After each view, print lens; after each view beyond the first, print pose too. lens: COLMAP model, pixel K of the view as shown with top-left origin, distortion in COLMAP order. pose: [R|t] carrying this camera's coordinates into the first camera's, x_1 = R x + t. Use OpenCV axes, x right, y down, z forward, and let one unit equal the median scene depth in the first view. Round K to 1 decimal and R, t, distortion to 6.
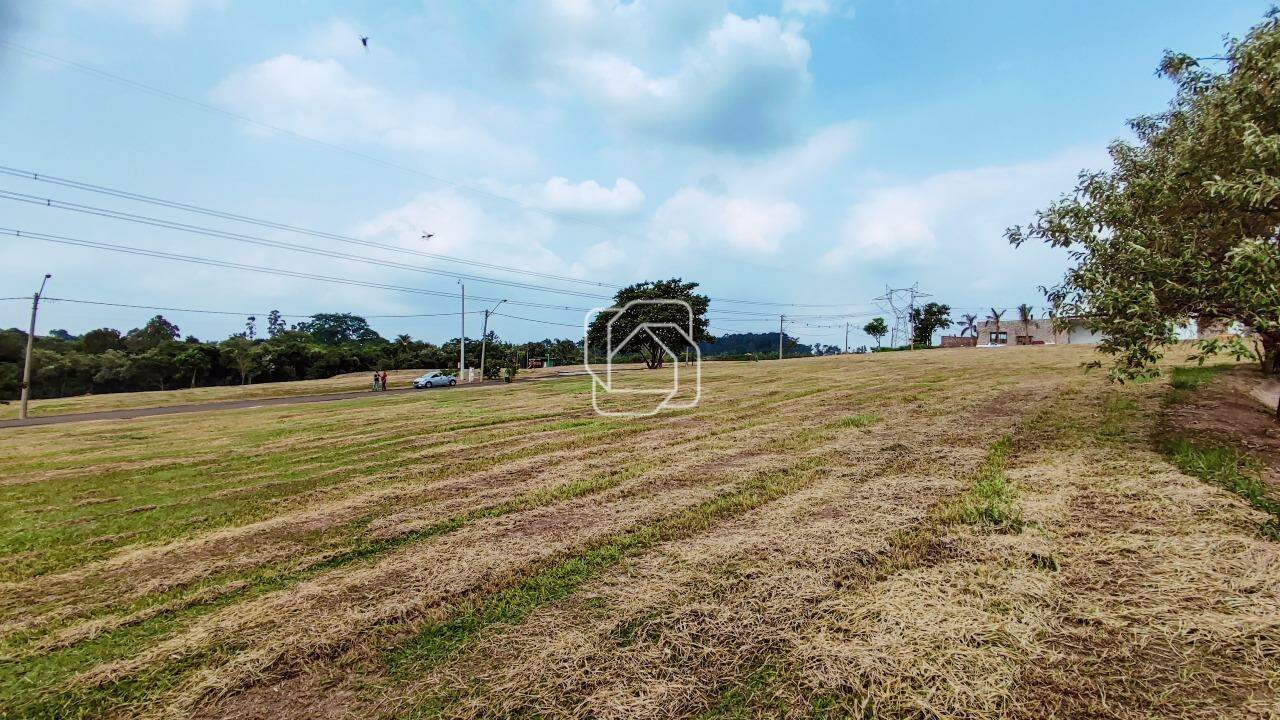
lens RADIAL K [[589.2, 0, 651.5], [0, 589.2, 363.9], [0, 0, 1]] dist [0.000503, -0.001359]
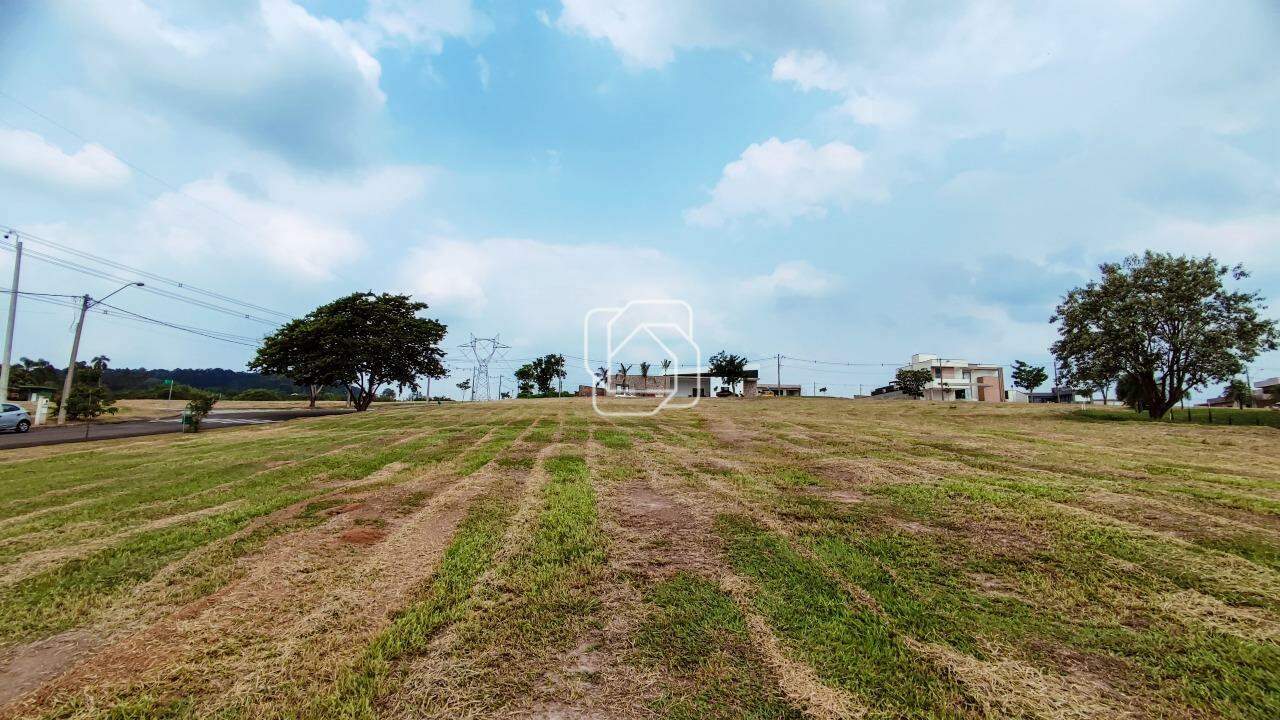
lens RADIAL K [[589.2, 0, 631.4], [0, 589.2, 358.7], [0, 0, 1]] dist [0.000503, -0.001359]
pose [[0.698502, 0.083089, 0.710768, -0.185767], [-0.017611, 0.994931, -0.099001, 0.008655], [-0.715391, 0.056635, 0.696425, 0.146524]]
